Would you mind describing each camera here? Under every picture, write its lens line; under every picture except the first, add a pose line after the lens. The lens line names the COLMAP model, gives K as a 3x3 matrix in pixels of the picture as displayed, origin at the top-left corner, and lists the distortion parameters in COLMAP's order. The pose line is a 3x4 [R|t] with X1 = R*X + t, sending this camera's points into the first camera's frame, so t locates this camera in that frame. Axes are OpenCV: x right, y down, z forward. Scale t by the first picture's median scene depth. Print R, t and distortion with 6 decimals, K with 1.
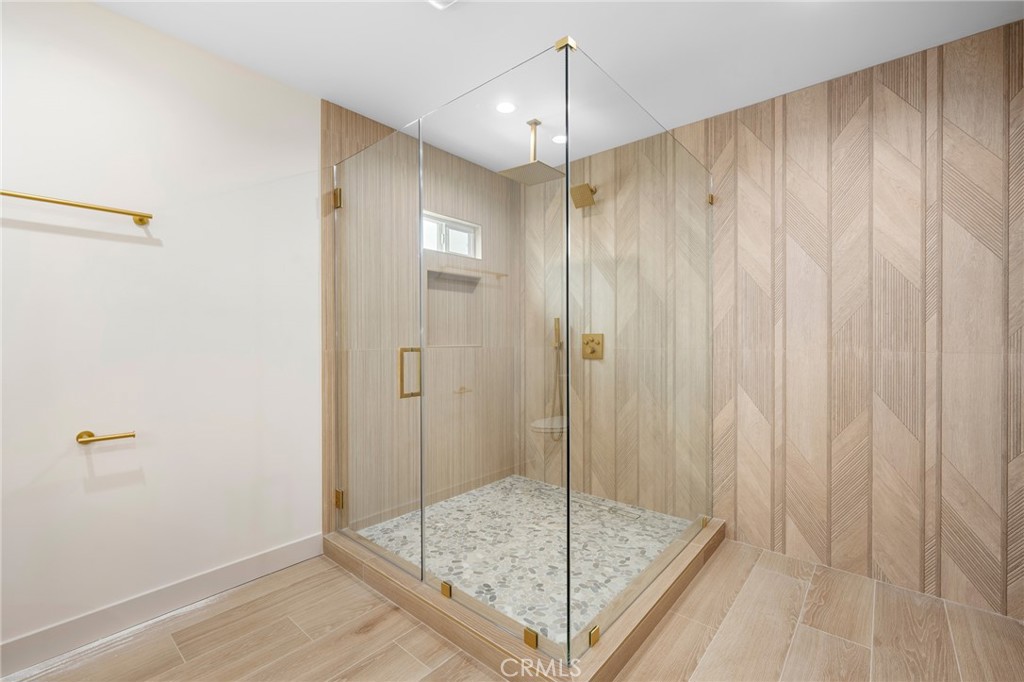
lens RADIAL K [[430.8, 0, 510.7], [0, 430.8, 343.3], [0, 0, 1]] dist [-0.001204, -0.000644]
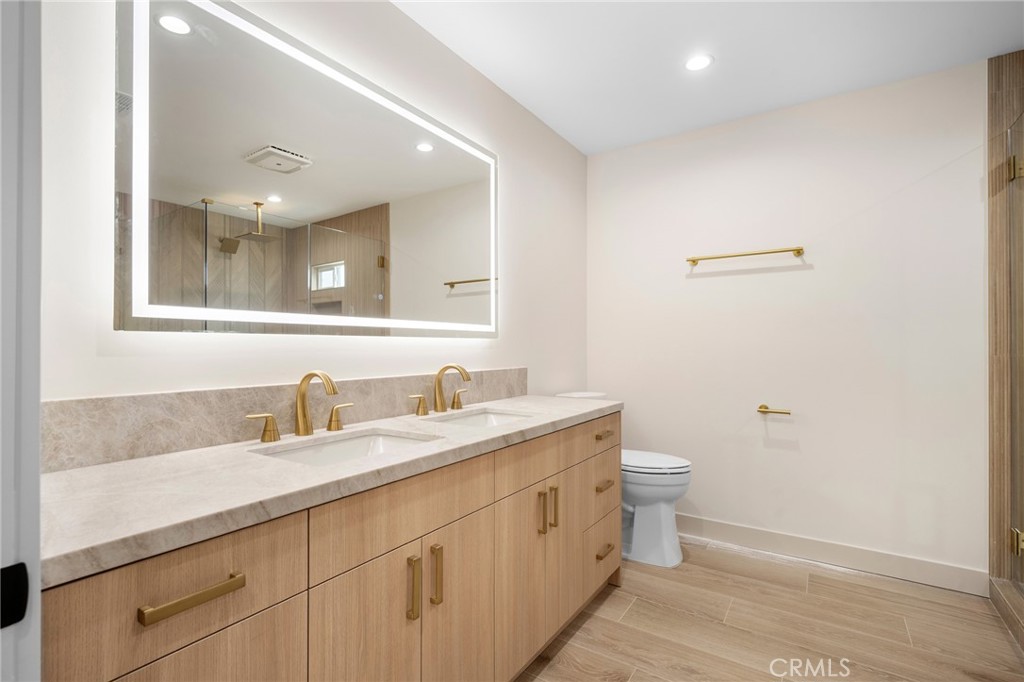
lens RADIAL K [[459.2, 0, 512.6], [0, 459.2, 342.4], [0, 0, 1]] dist [-0.002869, -0.000061]
pose [[0.120699, -0.001677, -0.992688, 0.434129], [-0.009848, 0.999947, -0.002887, 0.003763], [0.992640, 0.010125, 0.120676, -0.042974]]
